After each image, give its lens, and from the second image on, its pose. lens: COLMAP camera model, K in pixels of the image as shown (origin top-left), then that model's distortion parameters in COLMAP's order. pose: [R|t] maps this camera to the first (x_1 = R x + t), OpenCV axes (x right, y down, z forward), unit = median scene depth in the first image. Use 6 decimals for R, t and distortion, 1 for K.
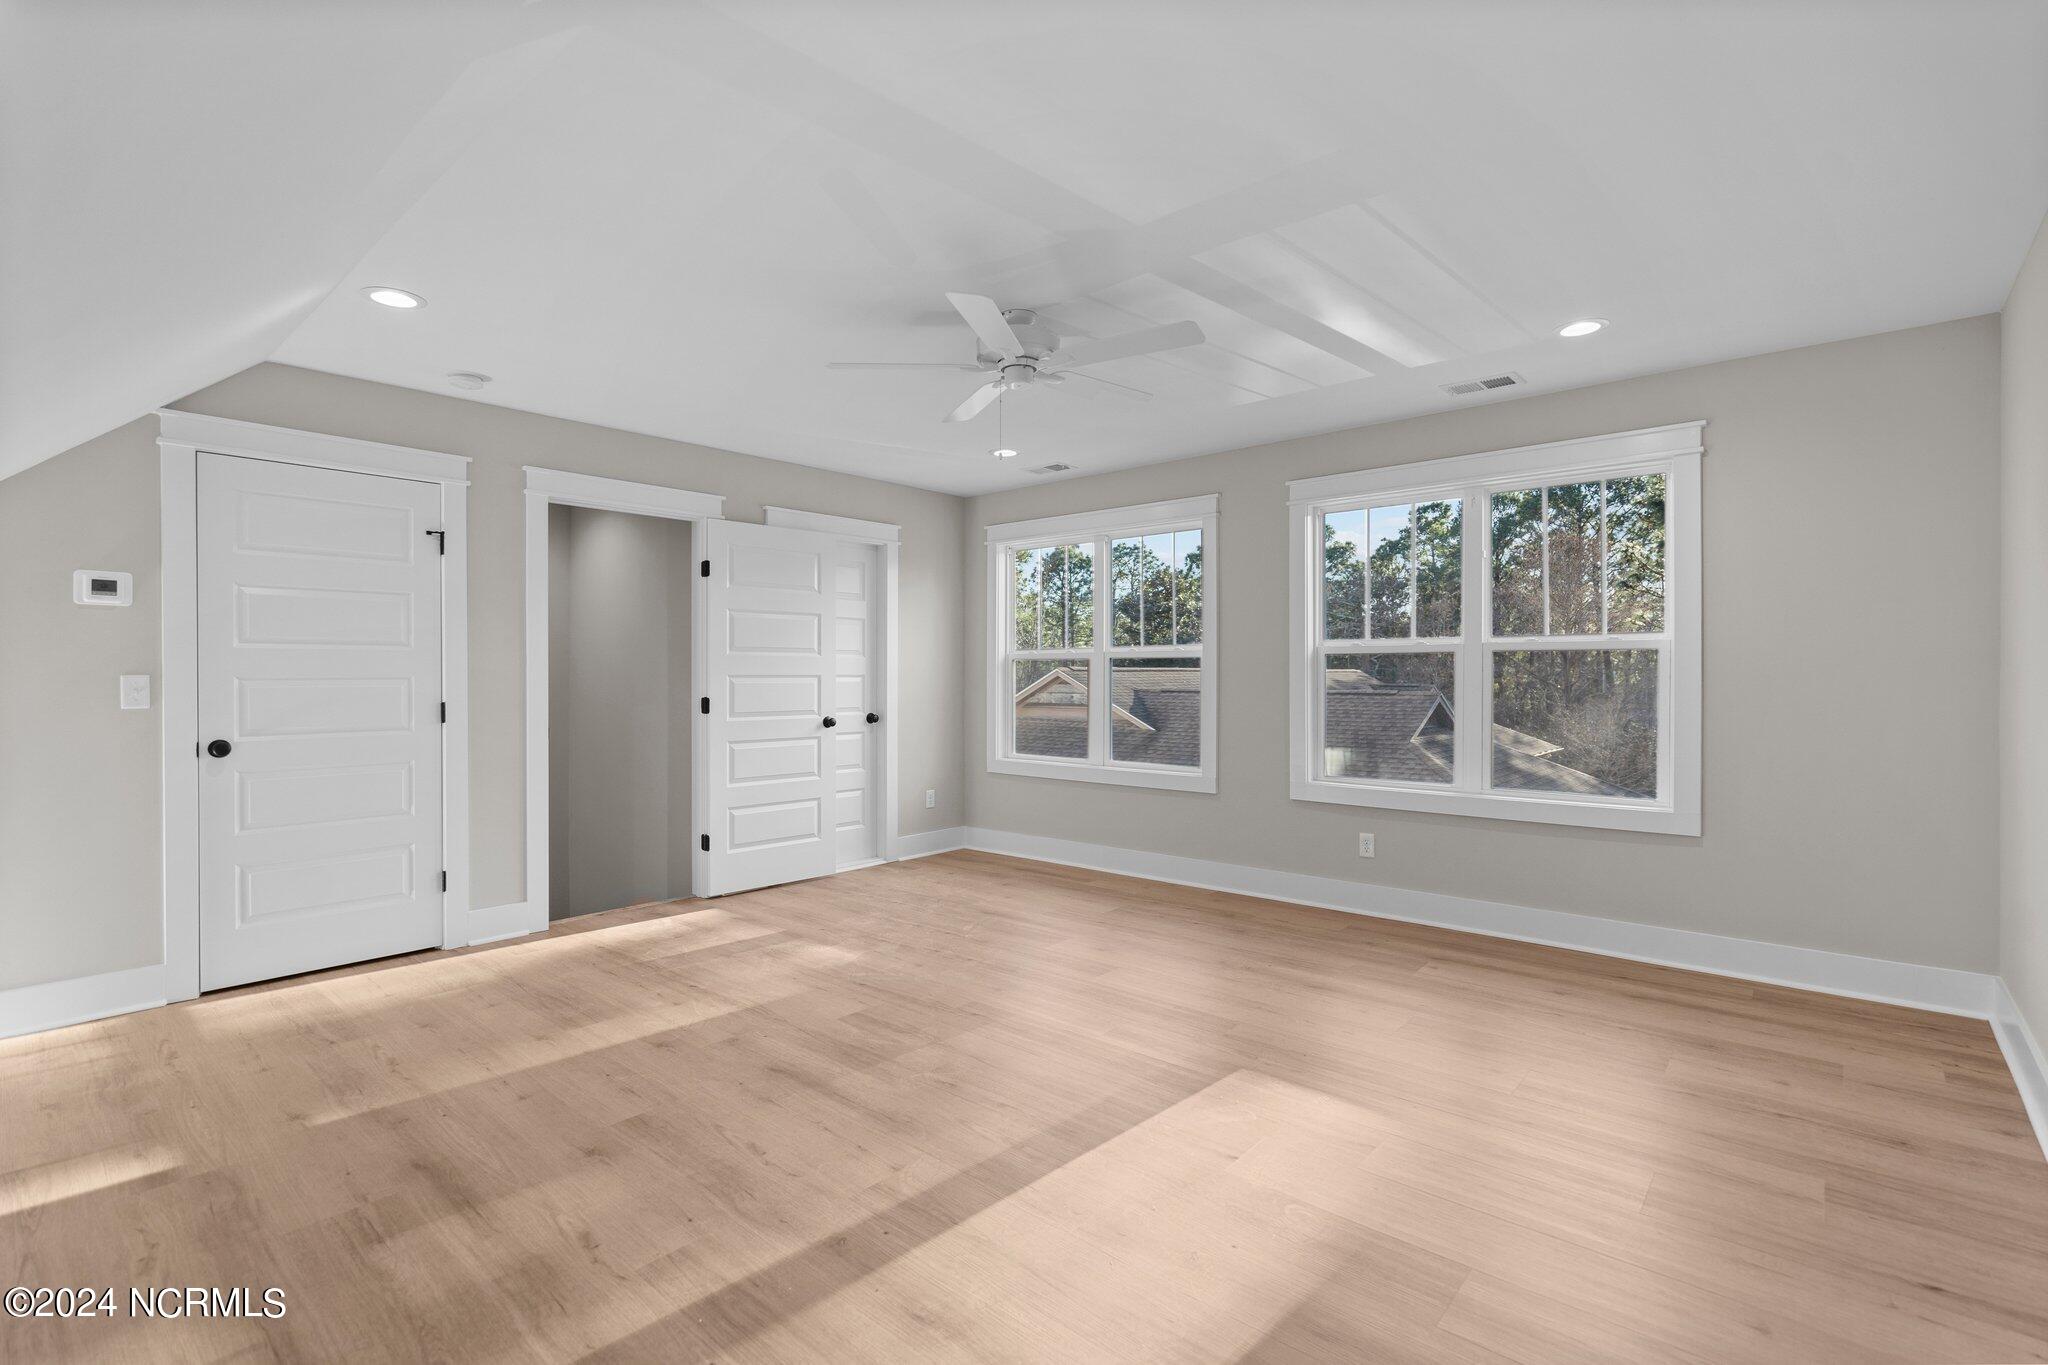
lens RADIAL K [[928.8, 0, 1008.3], [0, 928.8, 685.8], [0, 0, 1]] dist [-0.000013, 0.000075]
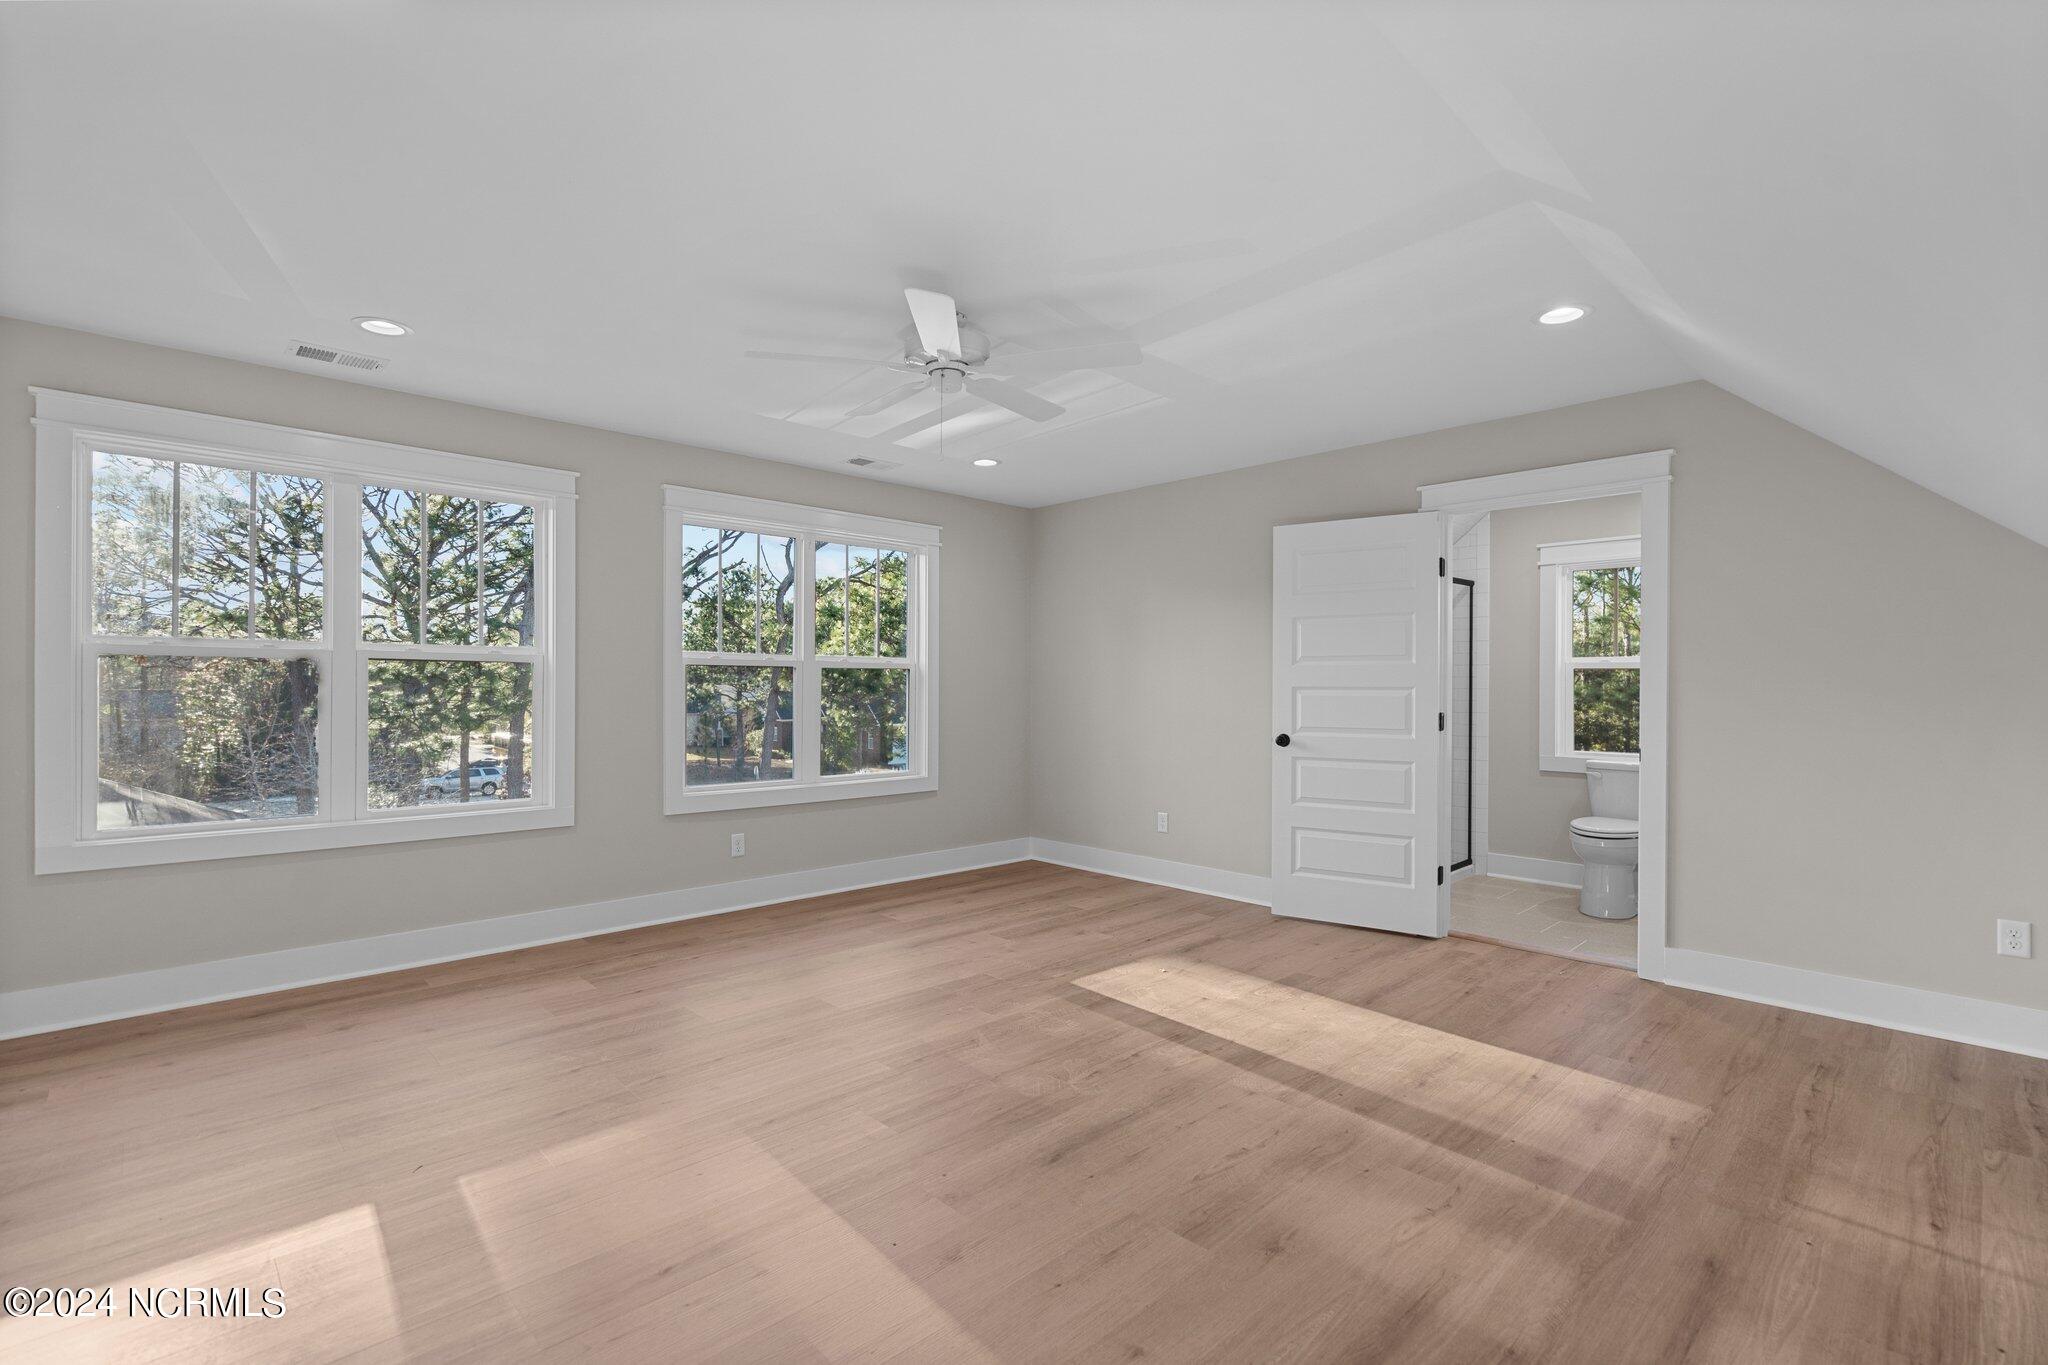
lens RADIAL K [[934.5, 0, 1024.0], [0, 934.5, 682.5], [0, 0, 1]] dist [0.000505, 0.000307]
pose [[0.070699, 0.010342, 0.997444, -0.834935], [0.004277, 0.999934, -0.010671, -0.004719], [-0.997489, 0.005021, 0.070650, 0.735349]]
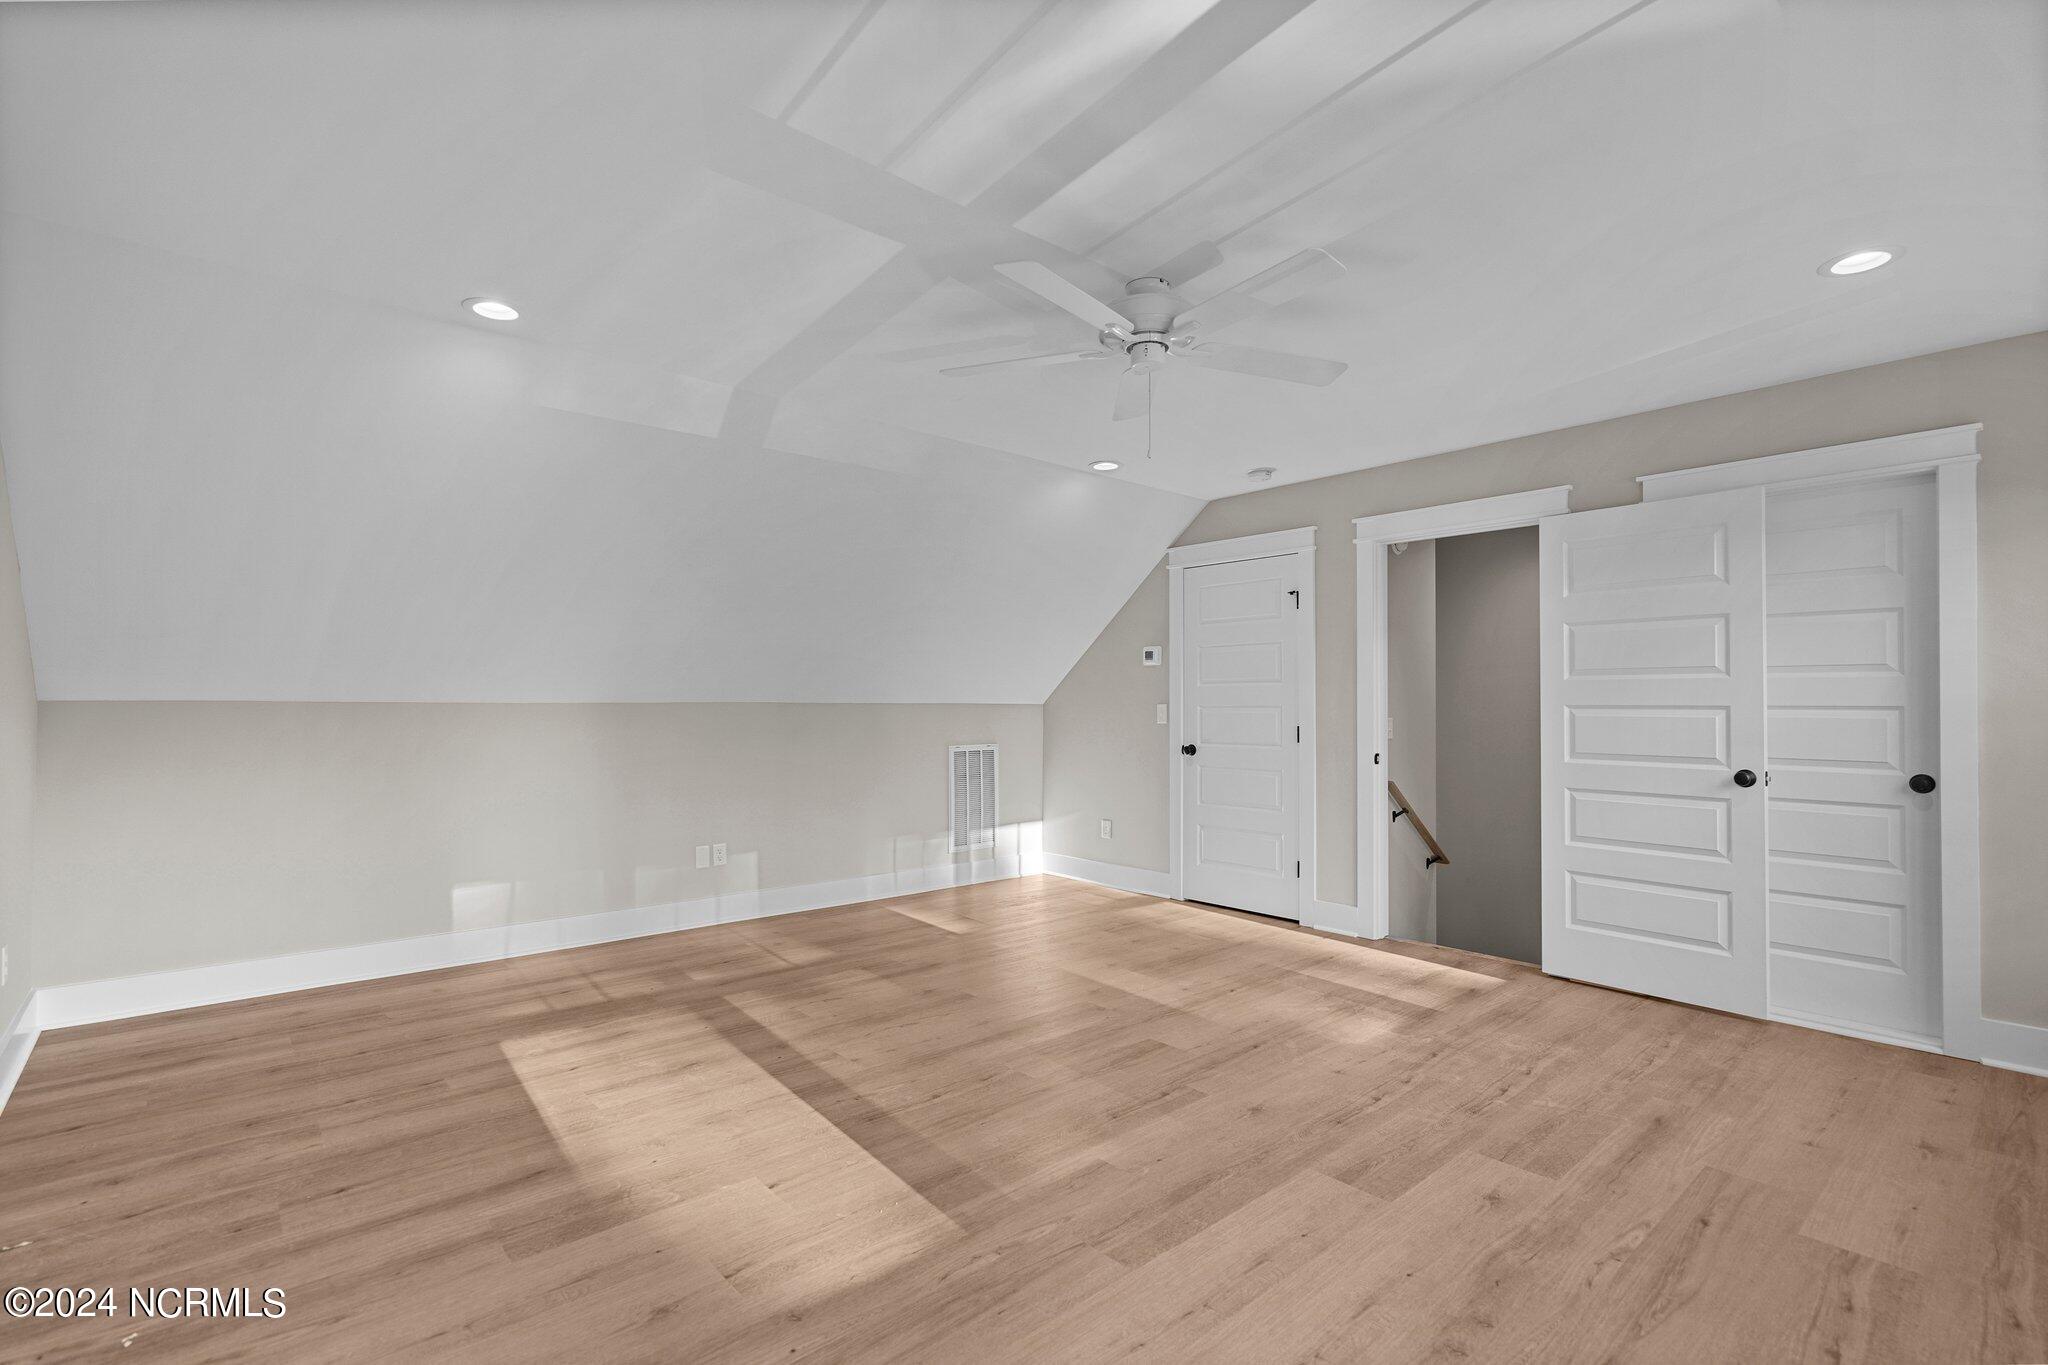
lens RADIAL K [[921.5, 0, 1022.2], [0, 921.5, 698.2], [0, 0, 1]] dist [-0.001916, -0.000194]
pose [[-0.113861, -0.003924, -0.993489, 0.746472], [-0.011721, 0.999928, -0.002606, -0.013693], [0.993428, 0.011348, -0.113899, 0.851360]]
